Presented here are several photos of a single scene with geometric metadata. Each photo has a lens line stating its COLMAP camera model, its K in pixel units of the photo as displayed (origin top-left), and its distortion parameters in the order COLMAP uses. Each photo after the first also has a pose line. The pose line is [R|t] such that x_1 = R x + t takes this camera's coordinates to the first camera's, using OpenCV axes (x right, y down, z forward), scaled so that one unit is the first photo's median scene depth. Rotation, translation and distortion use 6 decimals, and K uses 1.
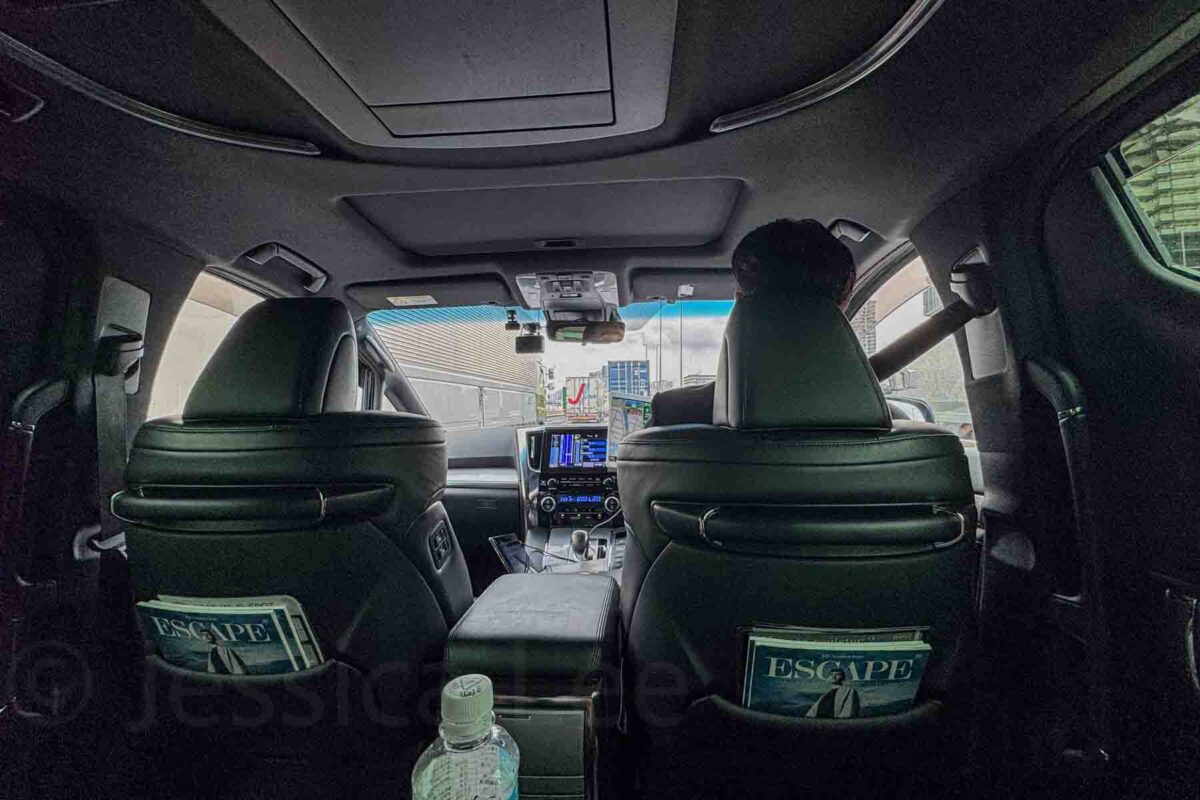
lens RADIAL K [[443.8, 0, 626.8], [0, 443.8, 402.3], [0, 0, 1]] dist [-0.001565, -0.000674]
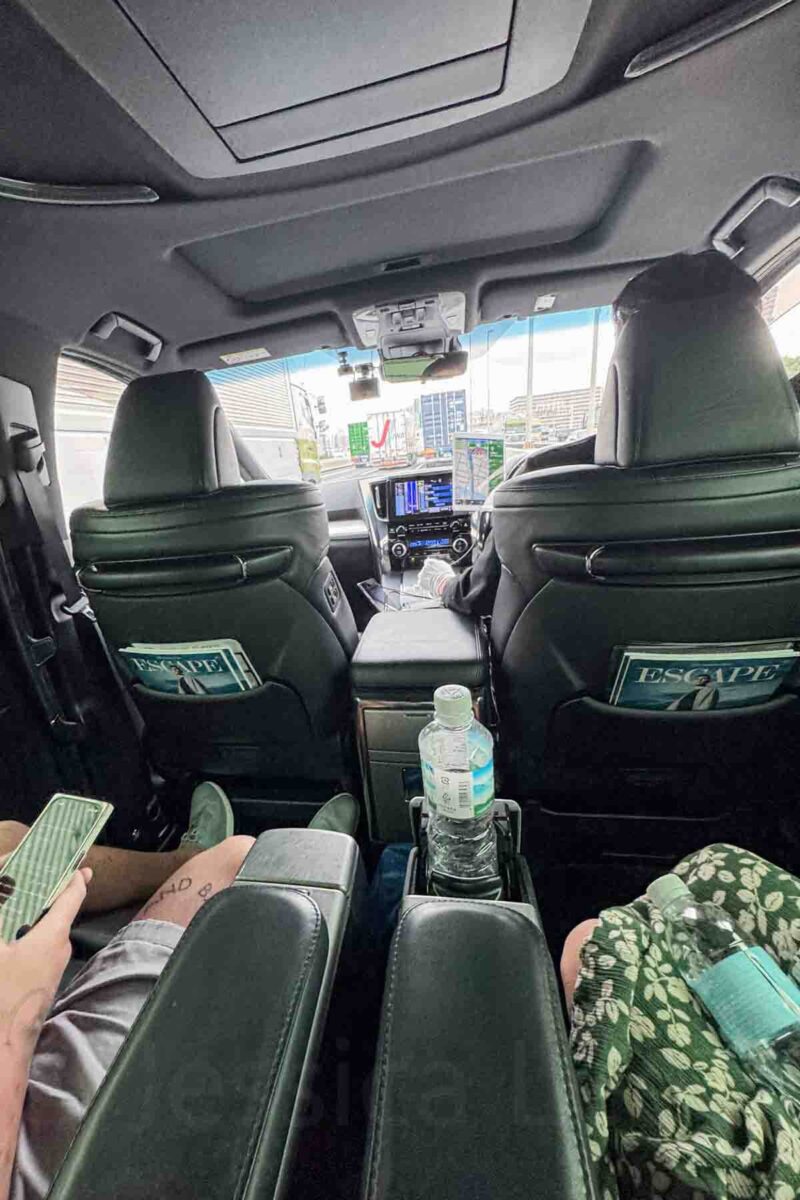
lens RADIAL K [[443.8, 0, 365.1], [0, 443.8, 599.7], [0, 0, 1]] dist [-0.001565, -0.000674]
pose [[0.988564, -0.058760, -0.138886, -0.189638], [0.103685, 0.933586, 0.343025, -0.059125], [0.109506, -0.353503, 0.929002, -0.088541]]
